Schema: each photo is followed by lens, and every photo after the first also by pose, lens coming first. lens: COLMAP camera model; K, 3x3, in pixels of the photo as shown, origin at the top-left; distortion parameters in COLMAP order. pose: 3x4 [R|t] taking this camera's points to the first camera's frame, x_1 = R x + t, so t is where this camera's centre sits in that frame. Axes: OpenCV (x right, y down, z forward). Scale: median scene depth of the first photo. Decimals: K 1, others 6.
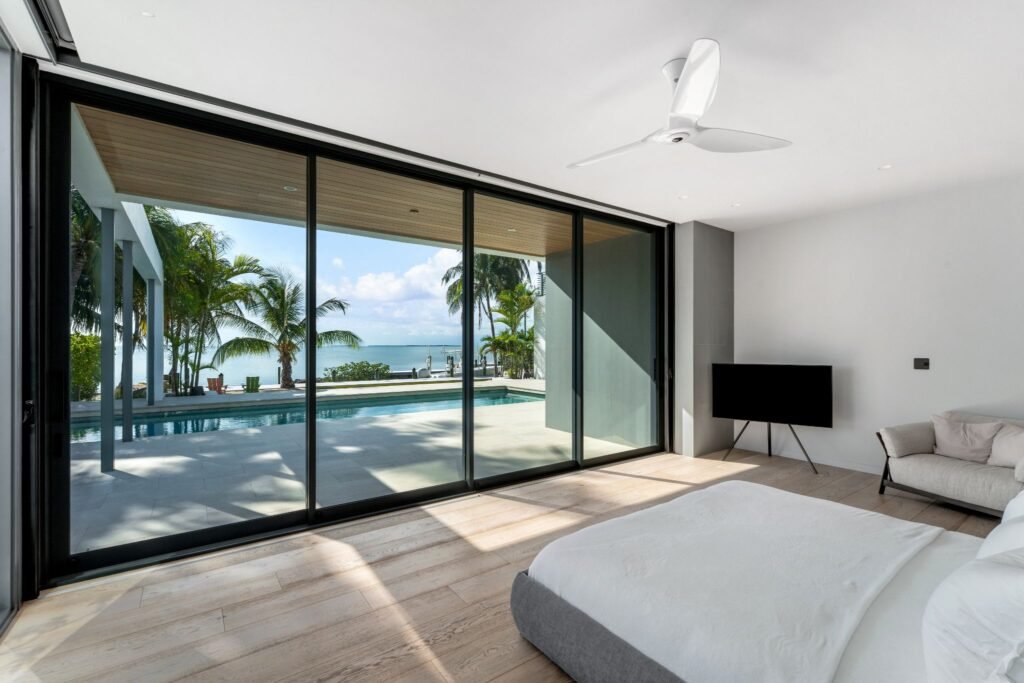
lens RADIAL K [[452.4, 0, 512.0], [0, 452.4, 341.5], [0, 0, 1]] dist [0.001042, -0.000214]
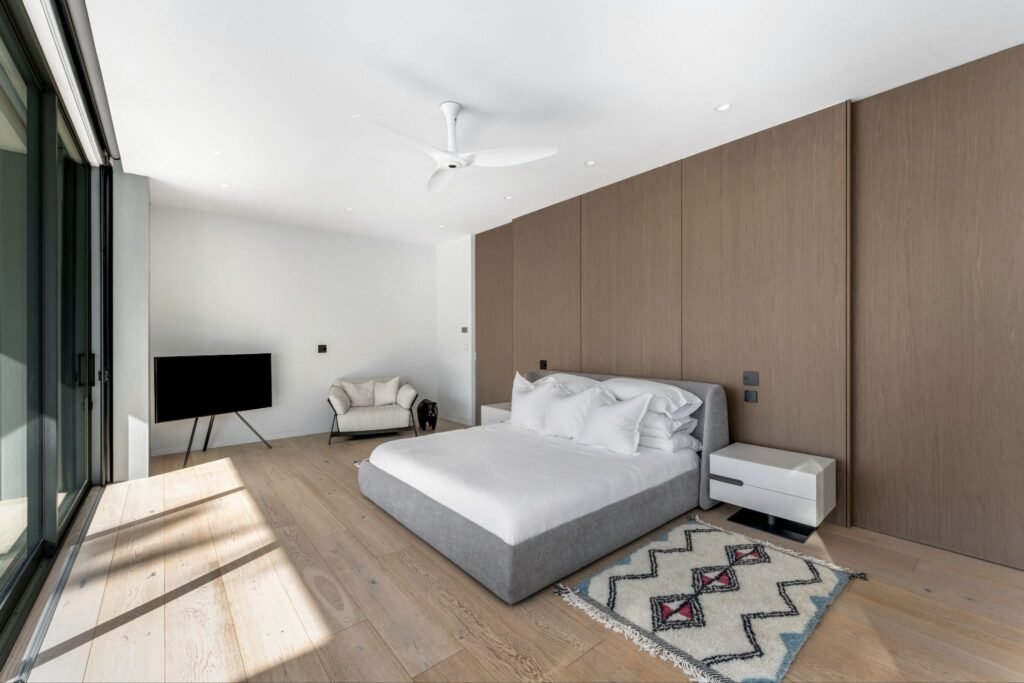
lens RADIAL K [[411.9, 0, 512.0], [0, 411.9, 341.5], [0, 0, 1]] dist [-0.000069, -0.000032]
pose [[-0.072130, -0.006180, 0.997376, -0.134758], [0.001283, 0.999979, 0.006288, 0.005888], [-0.997394, 0.001733, -0.072120, 0.157042]]
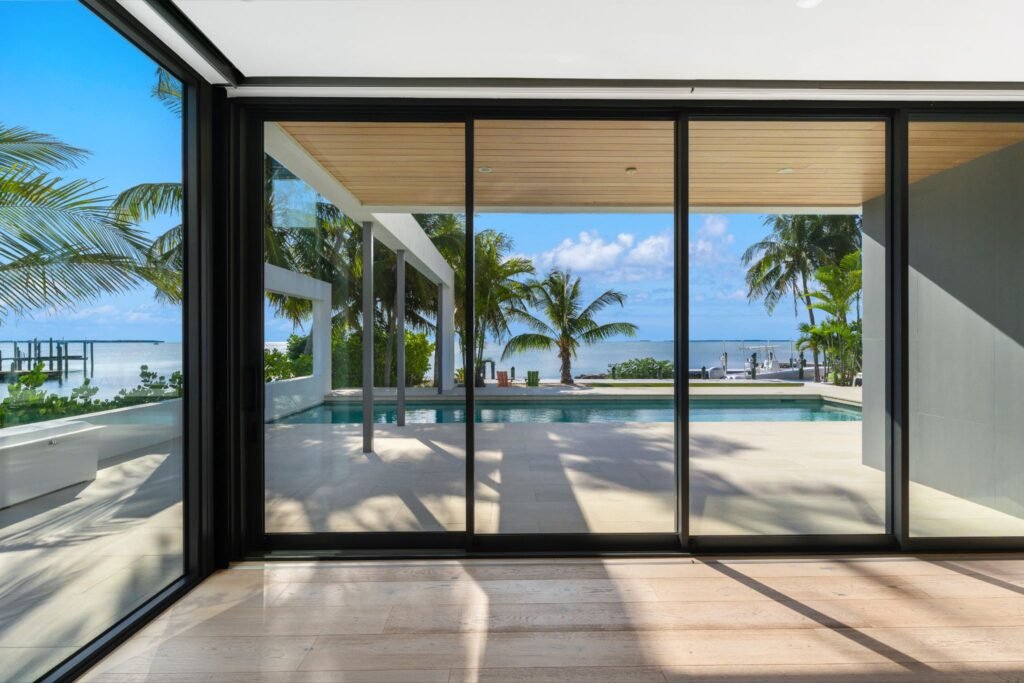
lens RADIAL K [[488.5, 0, 510.4], [0, 488.5, 334.1], [0, 0, 1]] dist [-0.001944, -0.000850]
pose [[0.816192, -0.011136, -0.577673, 0.035910], [0.008753, 0.999938, -0.006908, 0.000526], [0.577714, 0.000581, 0.816239, 0.067509]]
